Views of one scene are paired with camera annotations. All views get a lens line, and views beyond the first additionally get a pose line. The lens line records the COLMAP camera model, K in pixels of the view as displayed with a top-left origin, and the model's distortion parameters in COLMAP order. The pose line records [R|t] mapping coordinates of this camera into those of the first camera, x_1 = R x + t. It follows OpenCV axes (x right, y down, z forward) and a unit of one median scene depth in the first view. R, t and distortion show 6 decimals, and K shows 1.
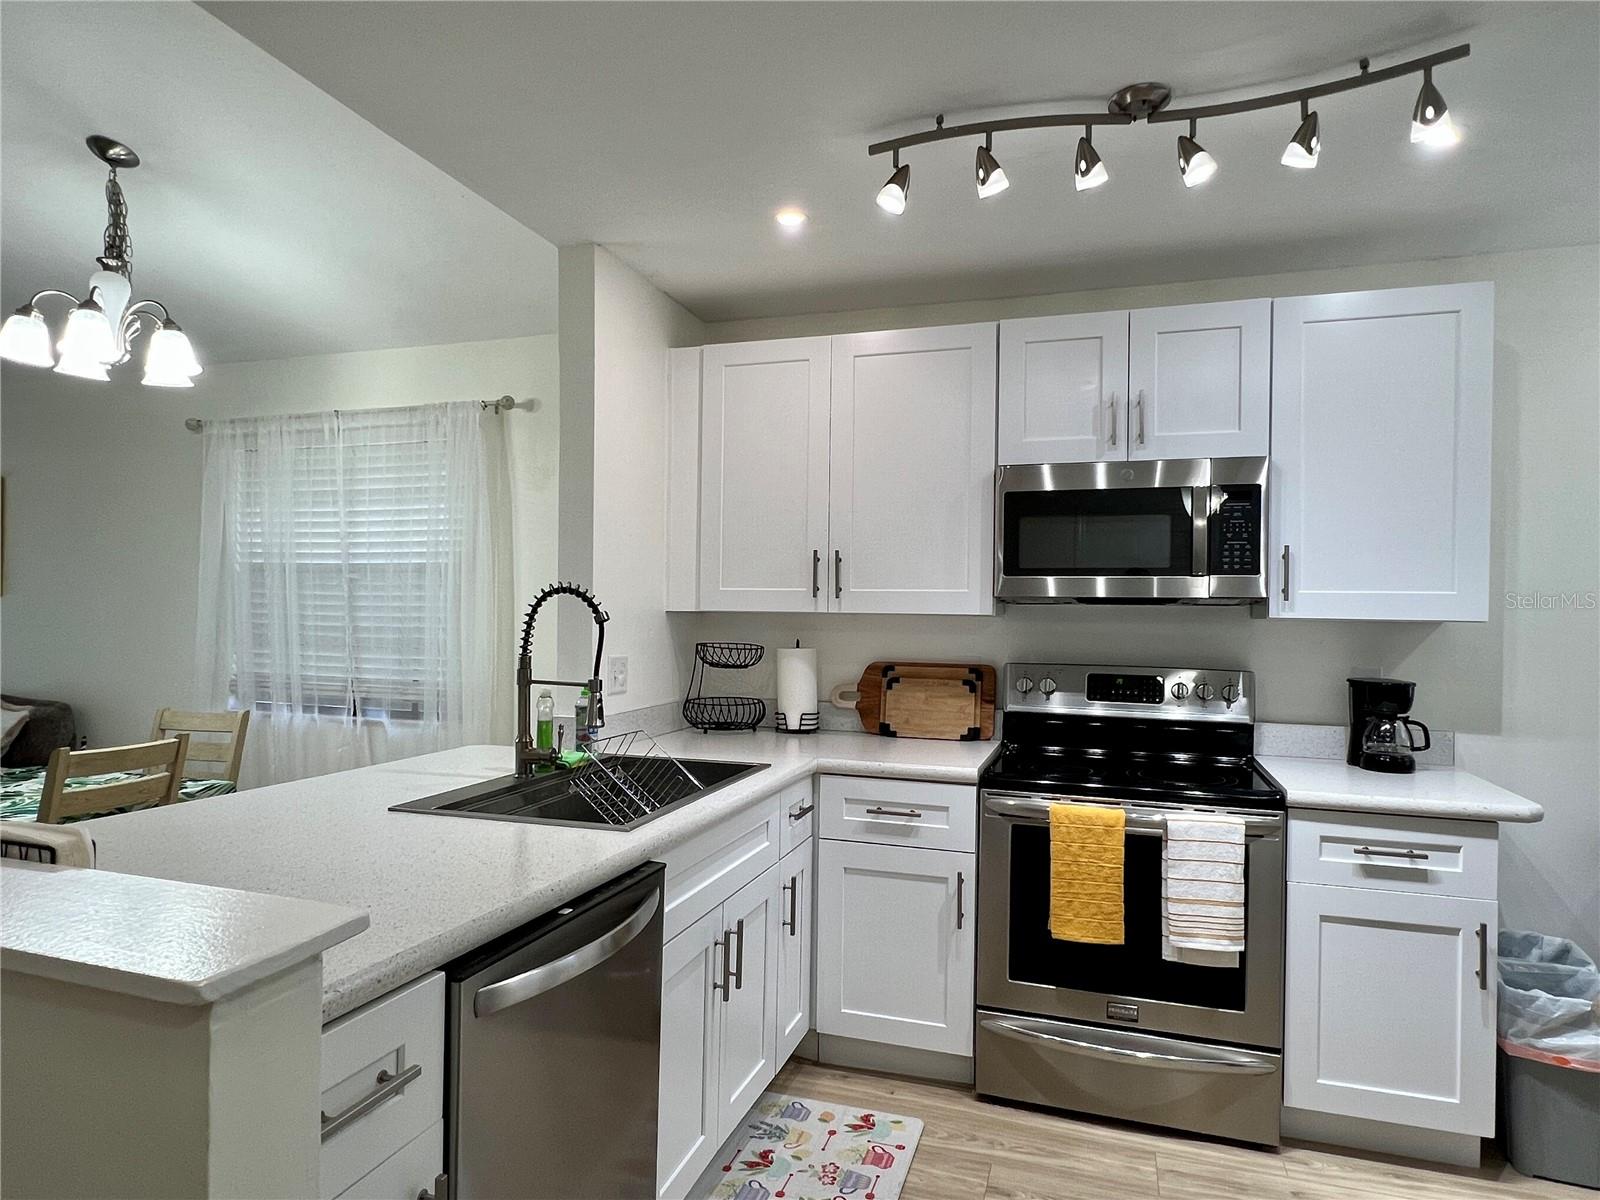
lens RADIAL K [[961.7, 0, 800.0], [0, 961.7, 600.0], [0, 0, 1]] dist [-0.003075, -0.001102]
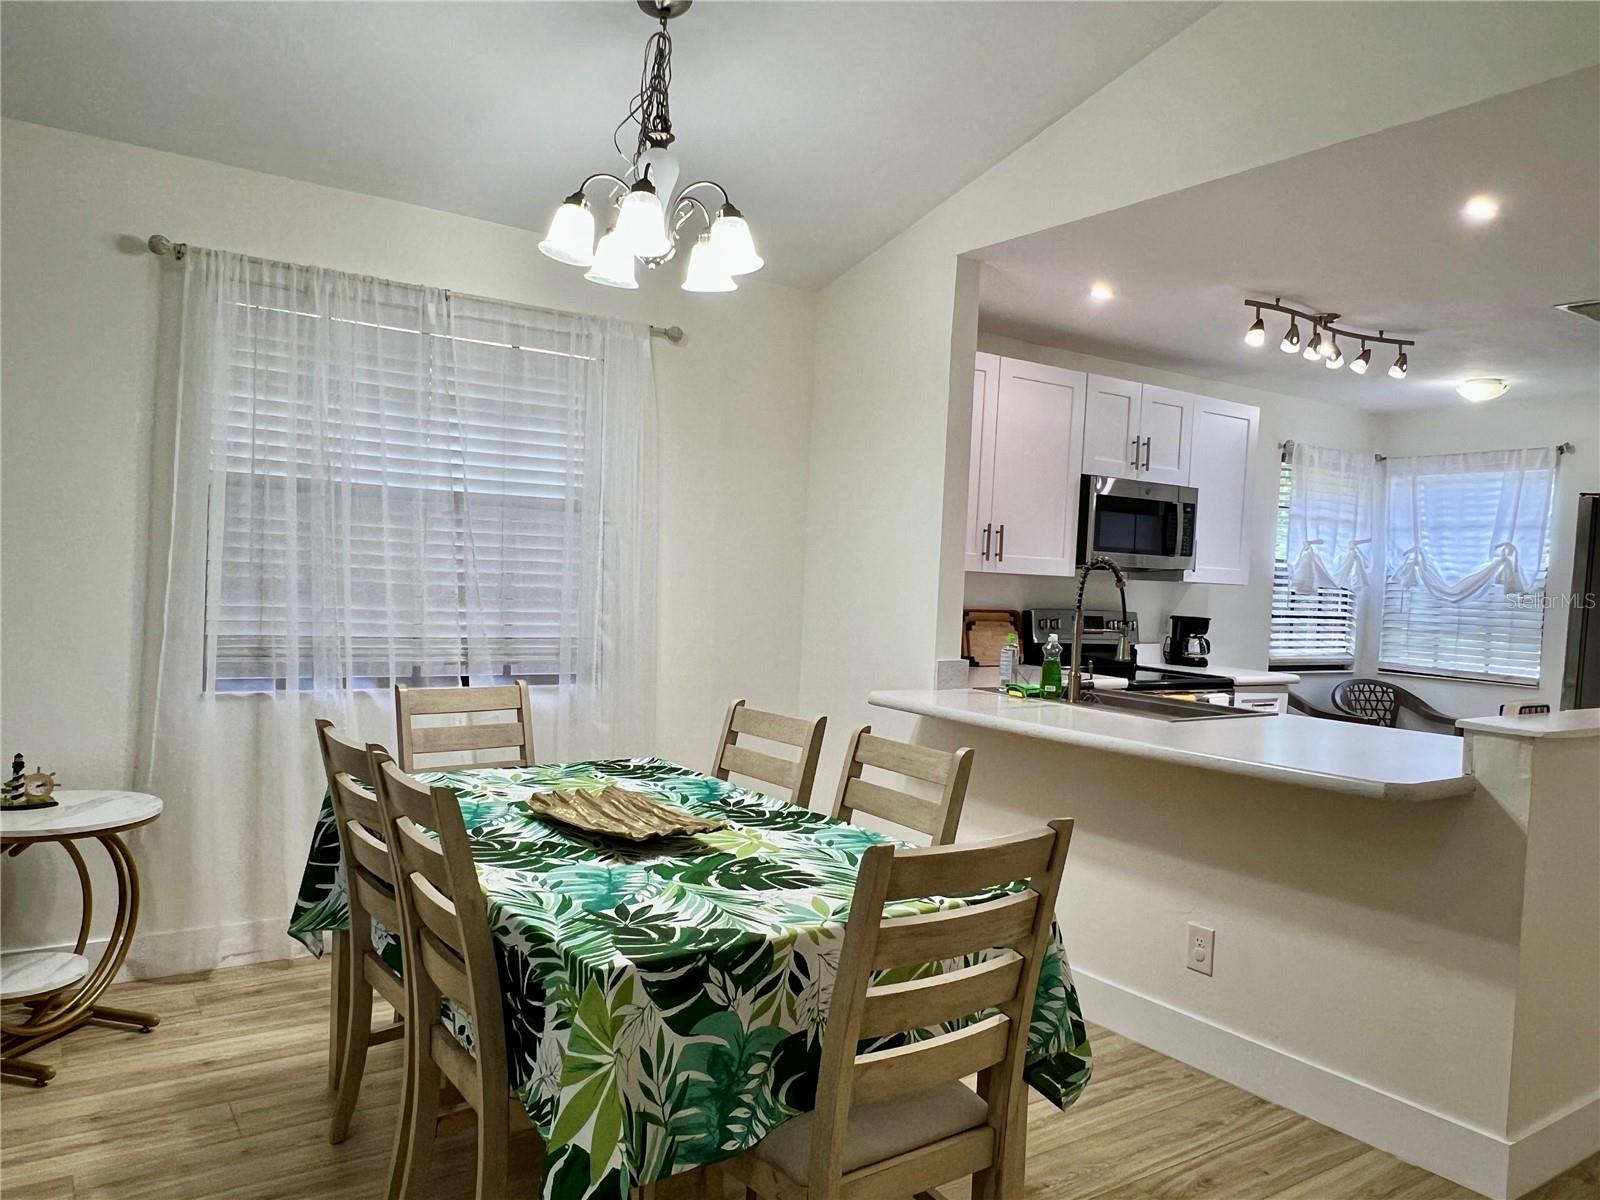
lens RADIAL K [[1135.4, 0, 800.0], [0, 1135.4, 600.0], [0, 0, 1]] dist [-0.002340, -0.000562]
pose [[0.608054, -0.000913, 0.793895, -1.423509], [-0.045434, 0.998320, 0.035947, 0.008186], [-0.792594, -0.057927, 0.606992, 0.283747]]
